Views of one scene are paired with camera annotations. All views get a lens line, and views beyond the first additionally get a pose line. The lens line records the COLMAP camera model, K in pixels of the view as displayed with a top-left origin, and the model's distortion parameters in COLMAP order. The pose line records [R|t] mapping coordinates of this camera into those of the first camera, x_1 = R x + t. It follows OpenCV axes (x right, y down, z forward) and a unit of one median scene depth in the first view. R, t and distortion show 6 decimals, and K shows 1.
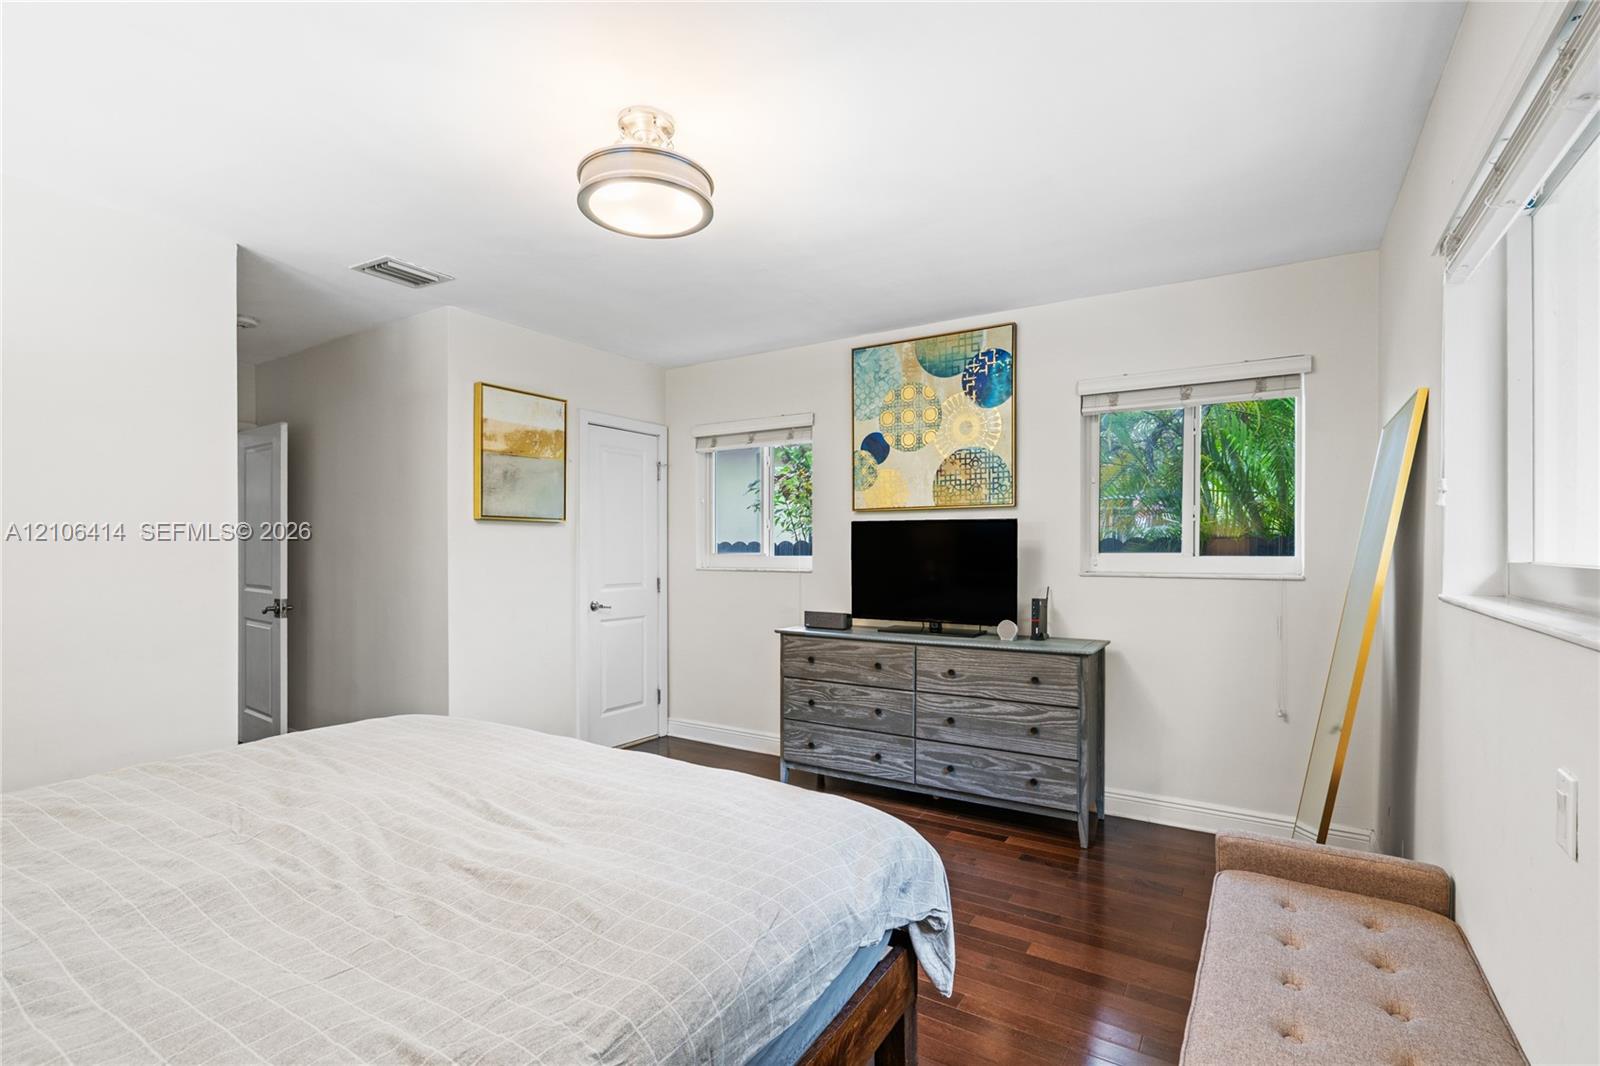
lens RADIAL K [[727.8, 0, 796.1], [0, 727.8, 550.6], [0, 0, 1]] dist [-0.004677, 0.001944]
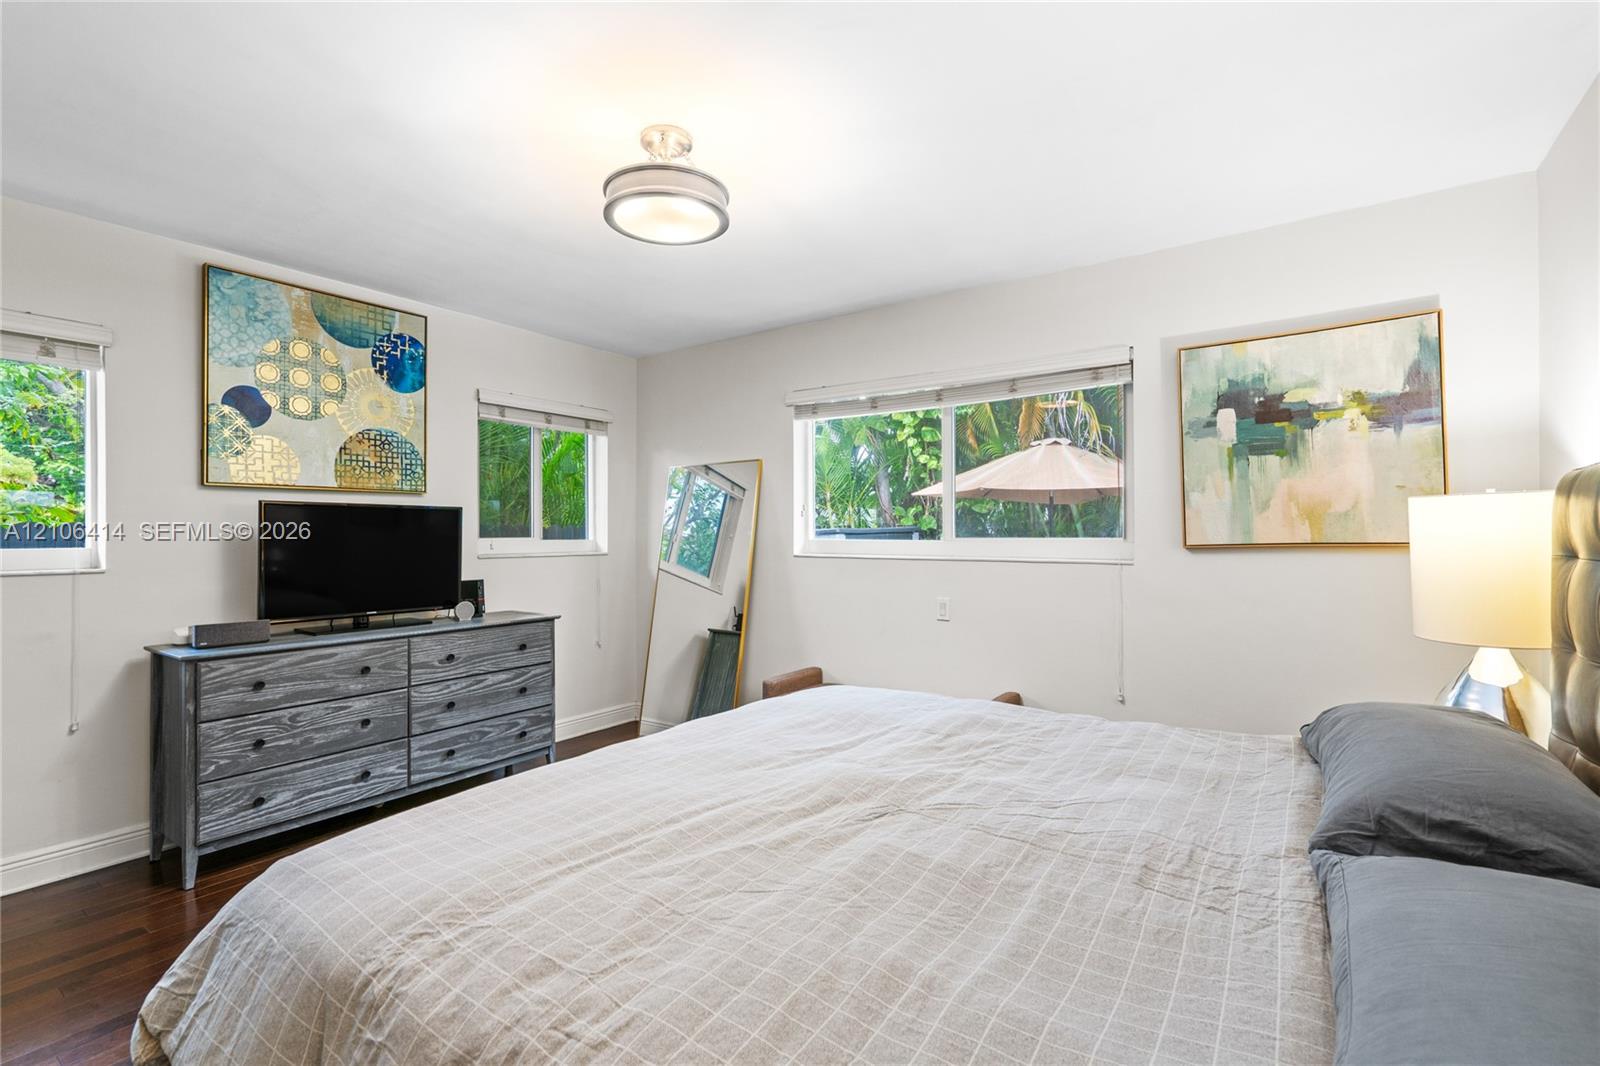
lens RADIAL K [[727.8, 0, 791.7], [0, 727.8, 523.8], [0, 0, 1]] dist [-0.004677, 0.001944]
pose [[0.071305, 0.012229, 0.997380, -0.682214], [0.006418, 0.999899, -0.012719, -0.002081], [-0.997434, 0.007308, 0.071219, 0.404713]]
